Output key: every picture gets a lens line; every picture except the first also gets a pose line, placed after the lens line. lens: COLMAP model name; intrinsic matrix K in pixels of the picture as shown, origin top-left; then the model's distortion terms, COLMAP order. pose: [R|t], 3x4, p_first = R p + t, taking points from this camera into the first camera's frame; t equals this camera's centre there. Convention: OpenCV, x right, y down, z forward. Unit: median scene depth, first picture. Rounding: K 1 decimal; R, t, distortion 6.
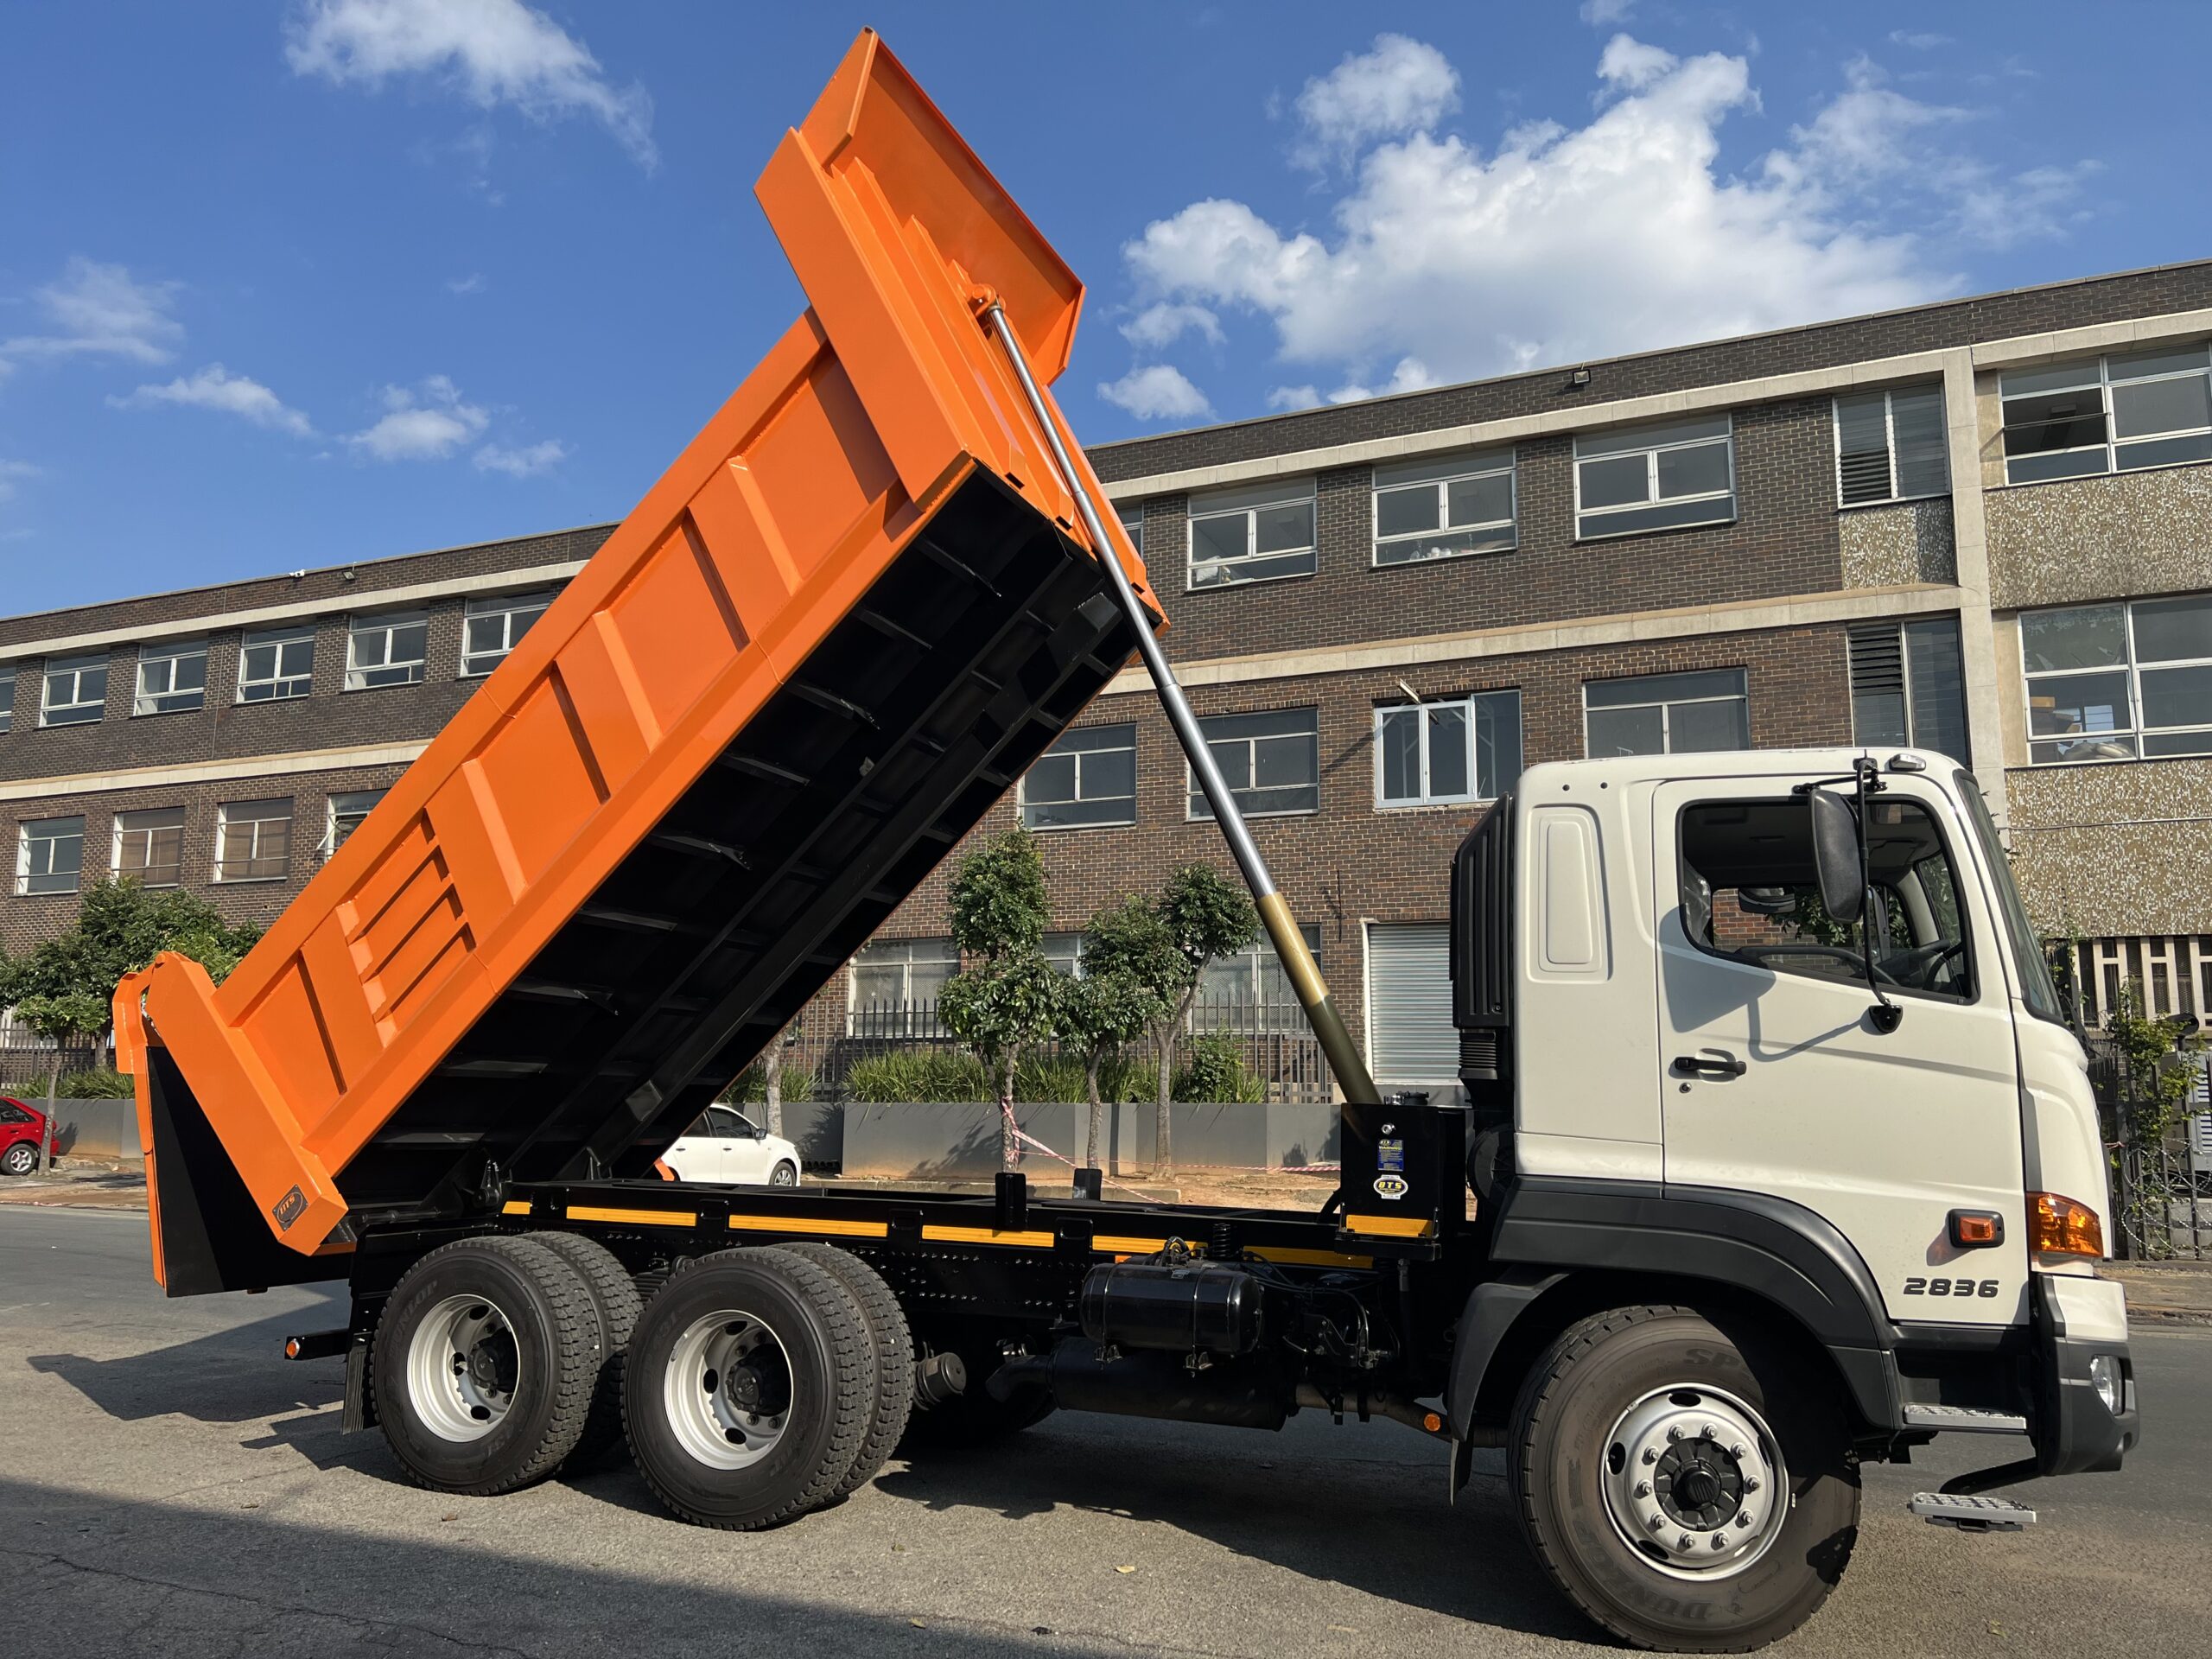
lens RADIAL K [[1634.2, 0, 1109.9], [0, 1634.2, 841.7], [0, 0, 1]] dist [0.059437, -0.061884]
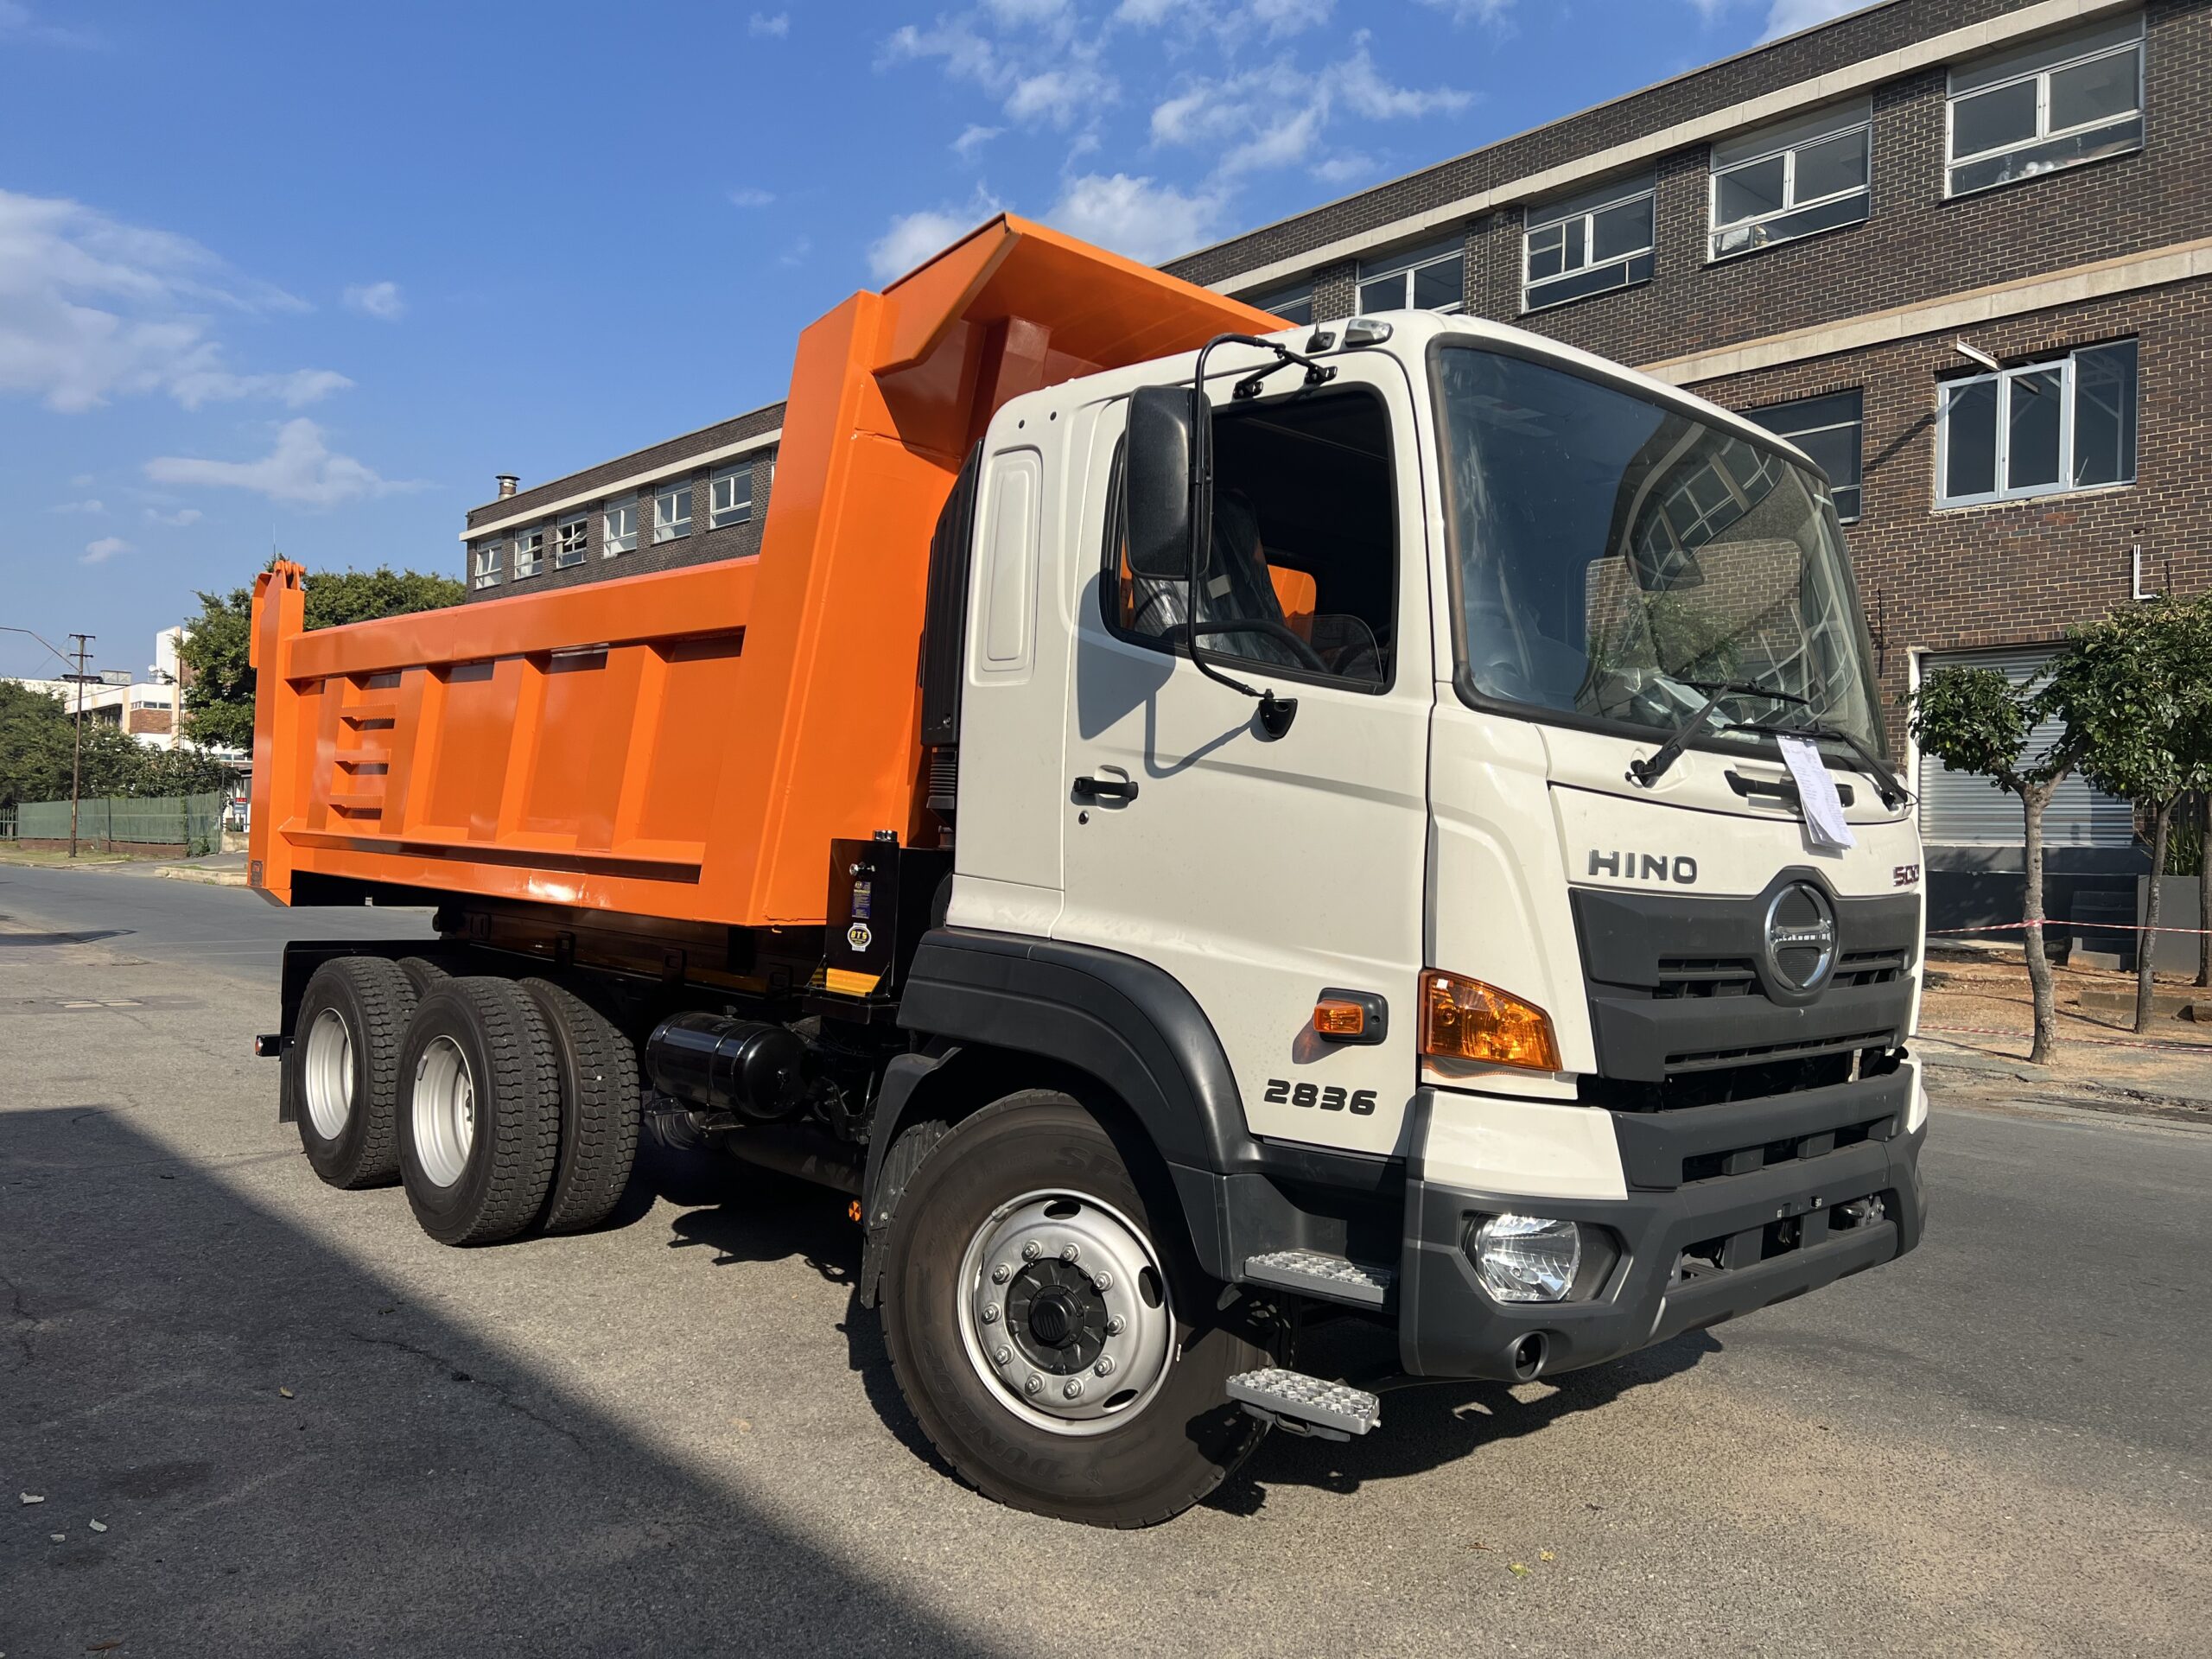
lens RADIAL K [[1634.2, 0, 1077.0], [0, 1634.2, 849.1], [0, 0, 1]] dist [0.059437, -0.061884]
pose [[0.907139, 0.012559, -0.420644, 0.140738], [0.050359, 0.989132, 0.138134, 0.012880], [0.417807, -0.146490, 0.896648, 0.069713]]
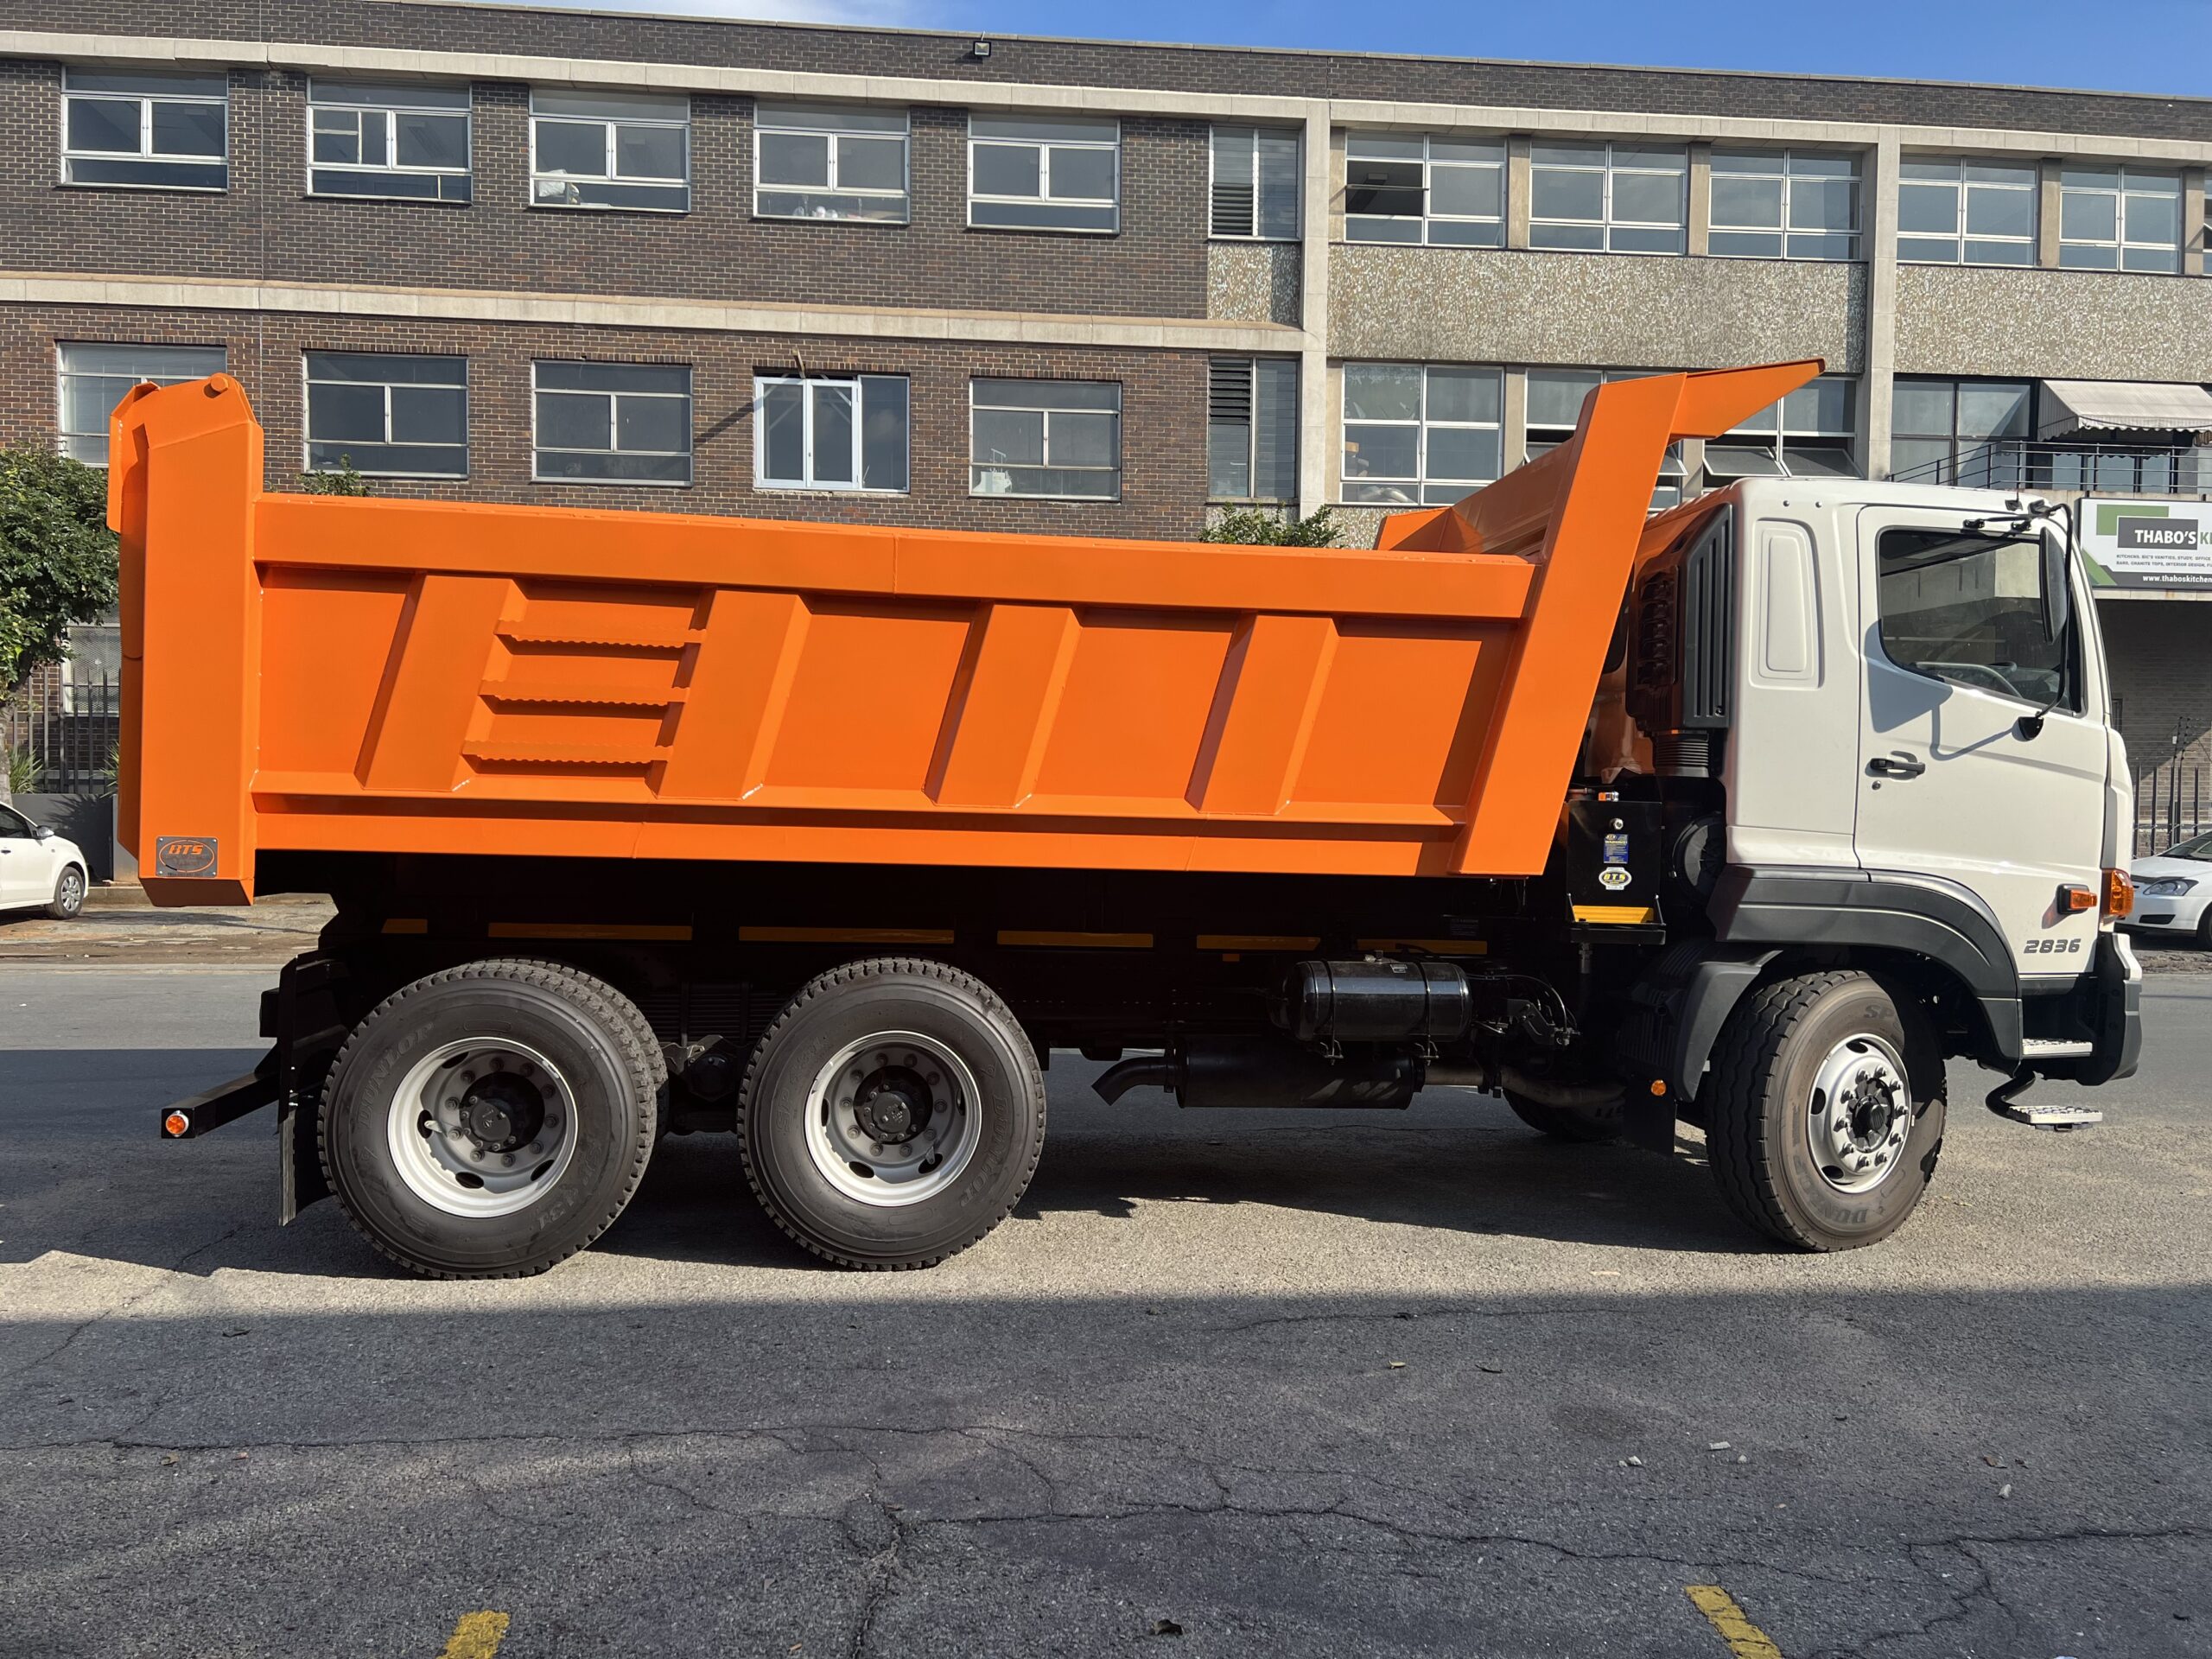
lens RADIAL K [[1634.2, 0, 1095.3], [0, 1634.2, 853.4], [0, 0, 1]] dist [0.059437, -0.061884]
pose [[0.876029, -0.015379, 0.482014, -0.142022], [-0.077948, 0.981834, 0.172992, 0.008737], [-0.475918, -0.189119, 0.858916, 0.058189]]
